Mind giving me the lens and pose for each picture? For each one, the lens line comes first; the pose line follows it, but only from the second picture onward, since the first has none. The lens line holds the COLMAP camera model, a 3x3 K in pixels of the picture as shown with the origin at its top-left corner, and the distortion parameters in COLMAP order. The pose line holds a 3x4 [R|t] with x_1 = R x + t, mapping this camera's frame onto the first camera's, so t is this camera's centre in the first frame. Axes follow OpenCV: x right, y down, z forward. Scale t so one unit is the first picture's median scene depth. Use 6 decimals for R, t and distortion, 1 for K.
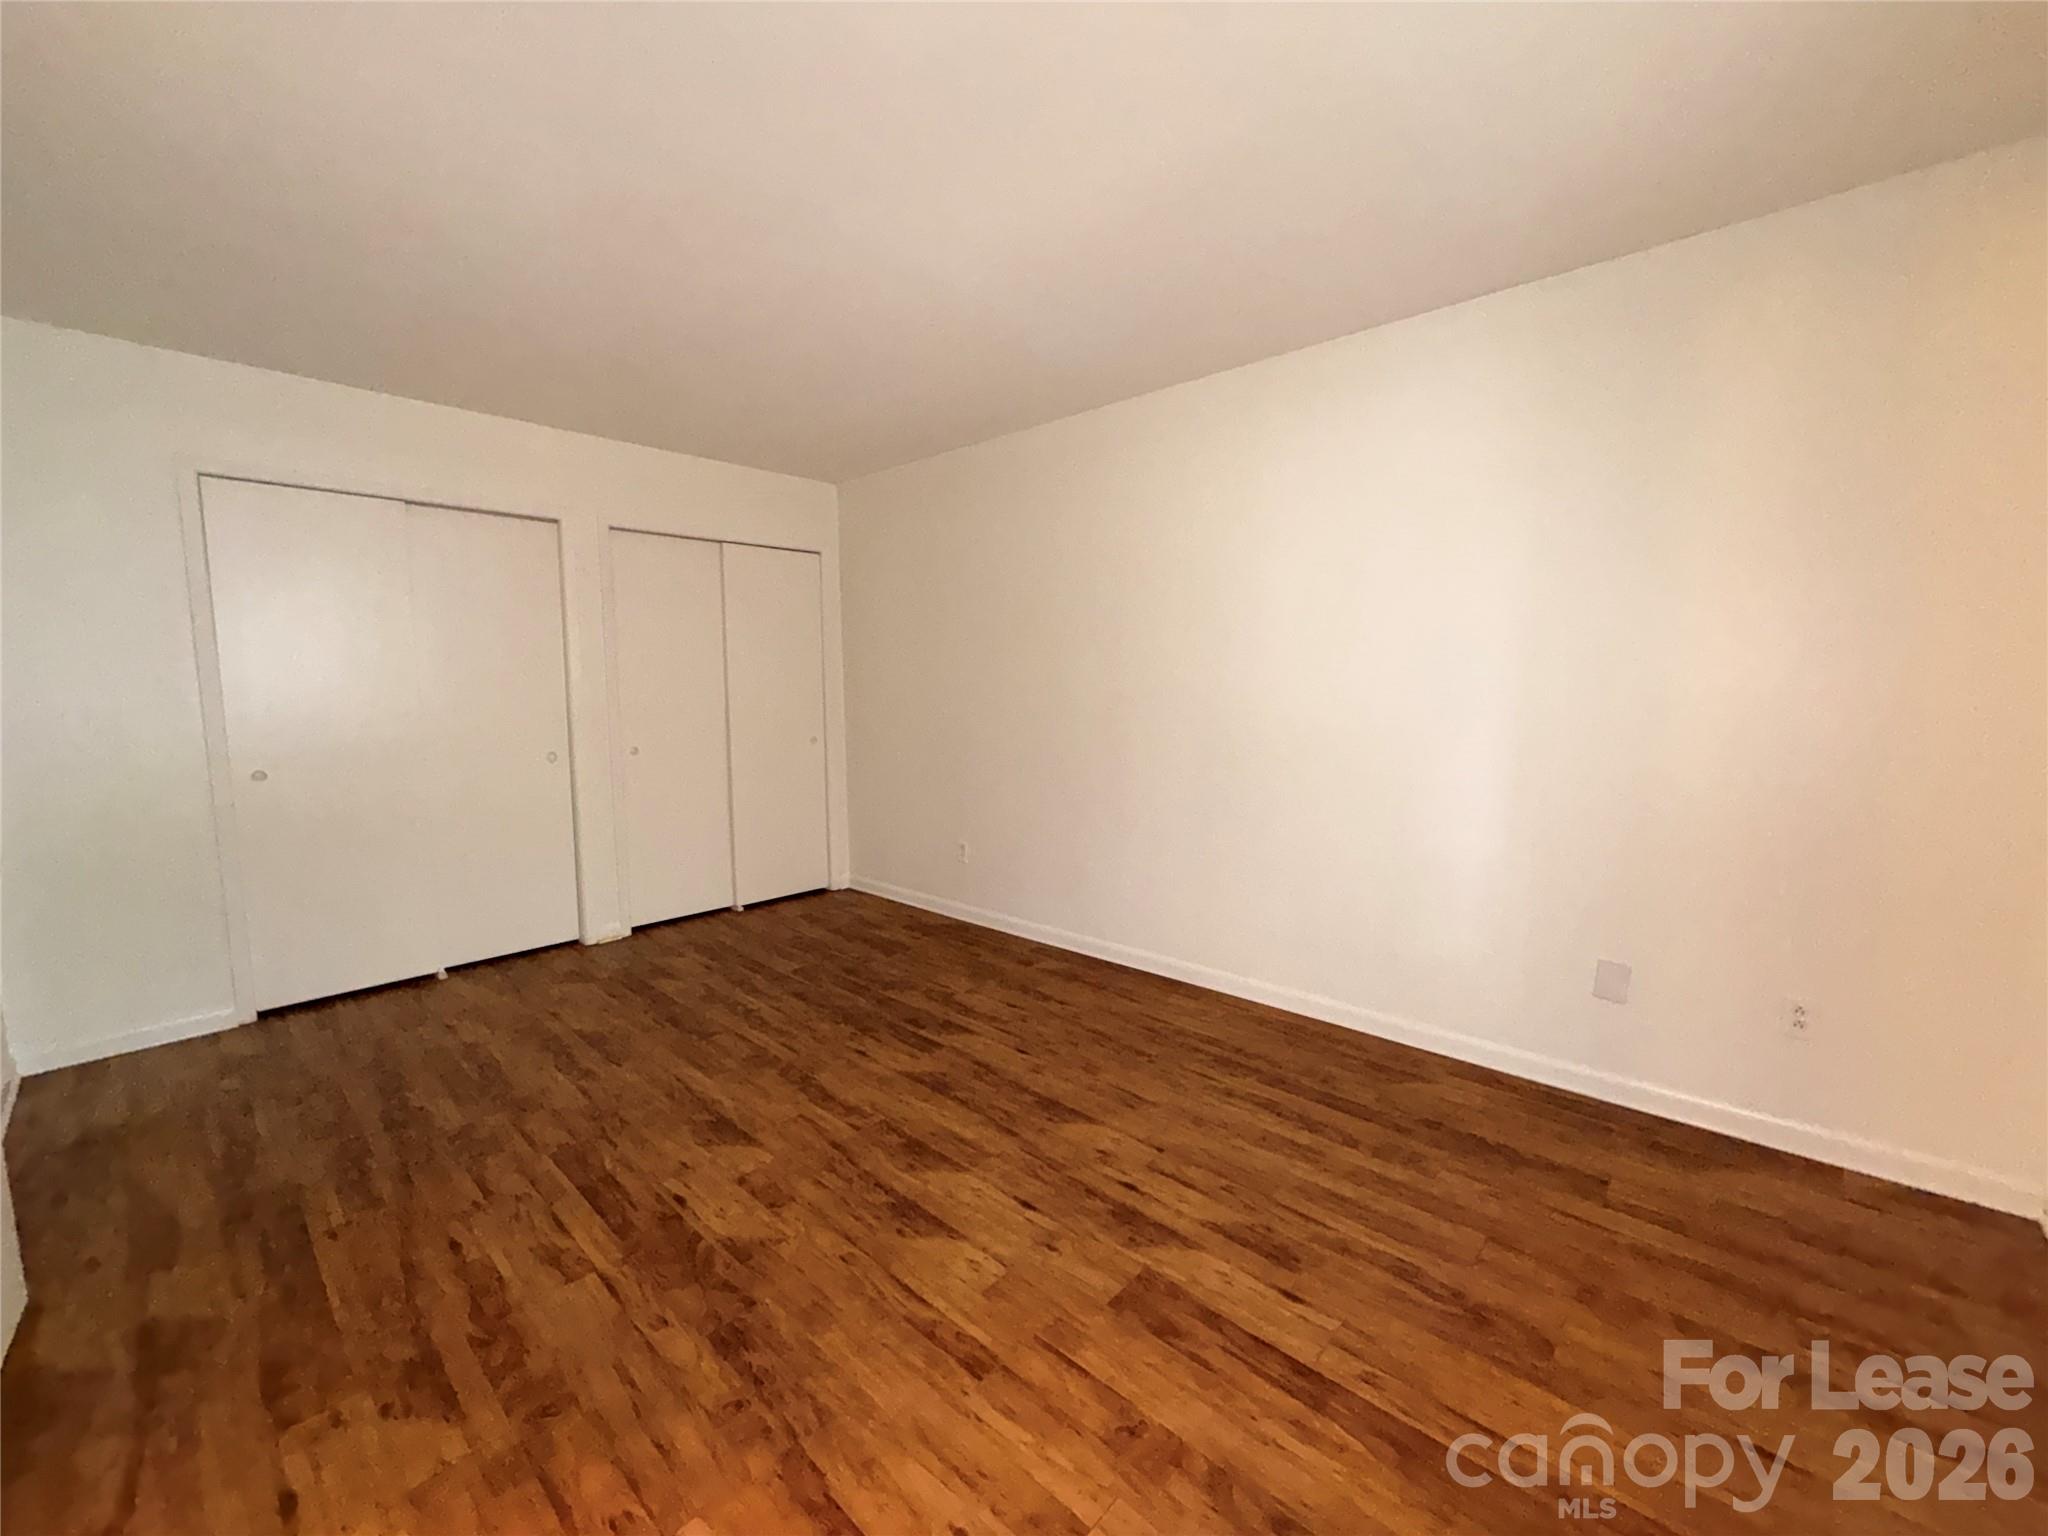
lens RADIAL K [[814.0, 0, 1018.6], [0, 814.0, 769.1], [0, 0, 1]] dist [-0.002576, 0.000106]
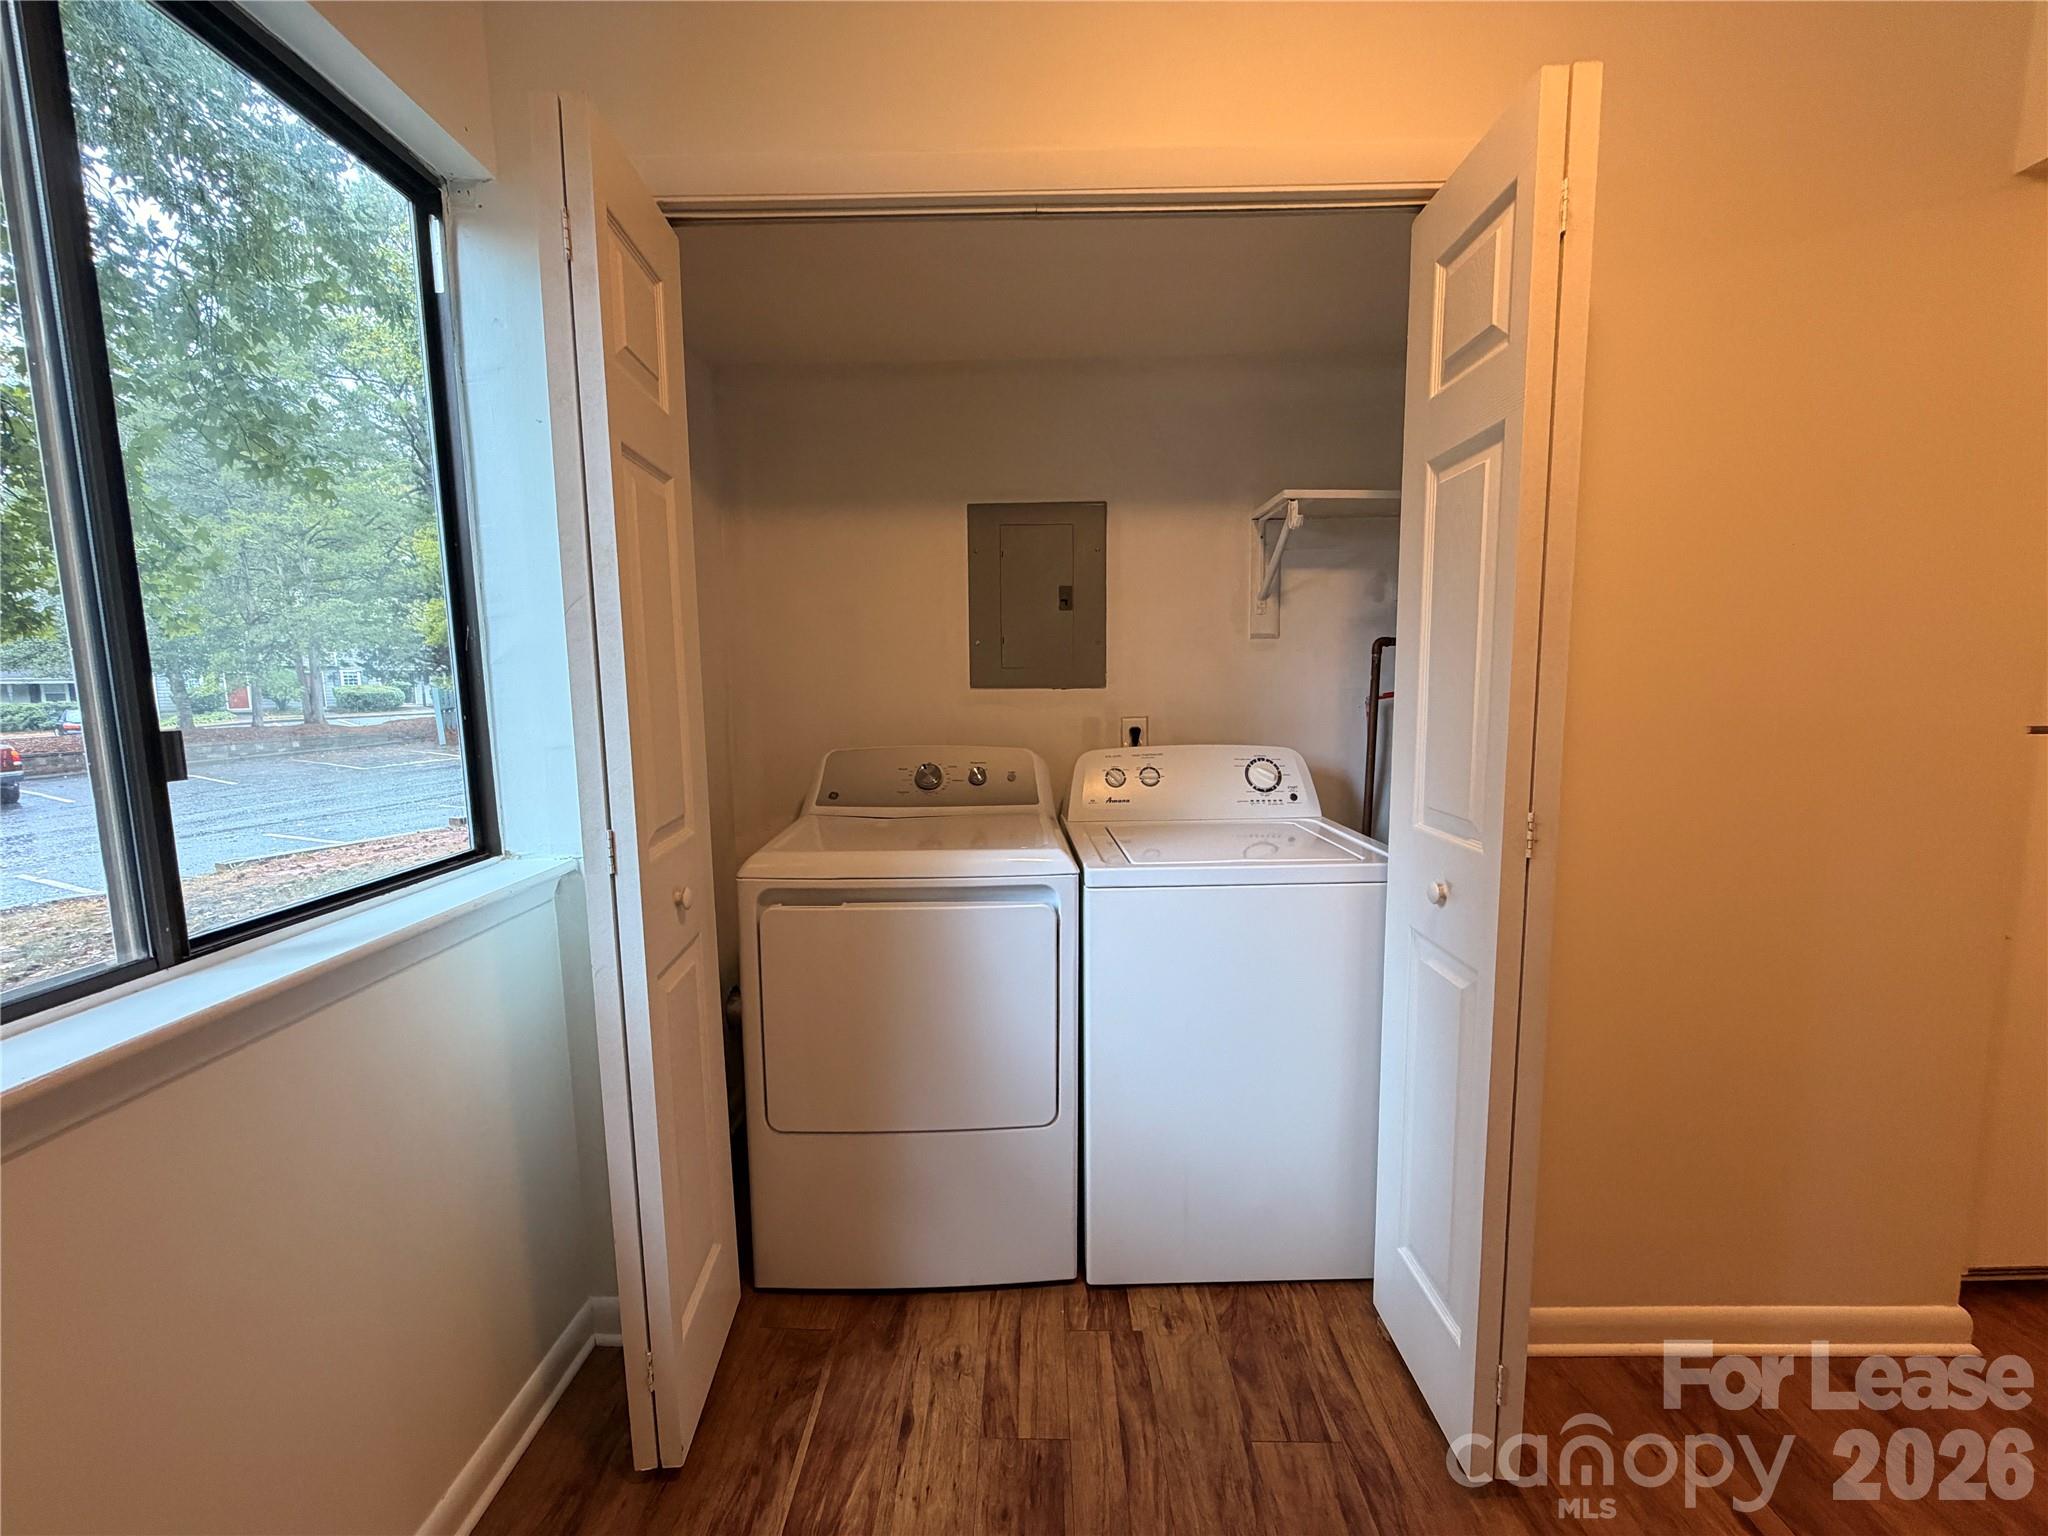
lens RADIAL K [[814.0, 0, 1012.6], [0, 814.0, 770.6], [0, 0, 1]] dist [-0.002576, 0.000106]
pose [[-0.650883, -0.075533, 0.755411, -0.612324], [0.092084, 0.979837, 0.177315, -0.131623], [-0.753573, 0.184972, -0.630803, 1.488728]]
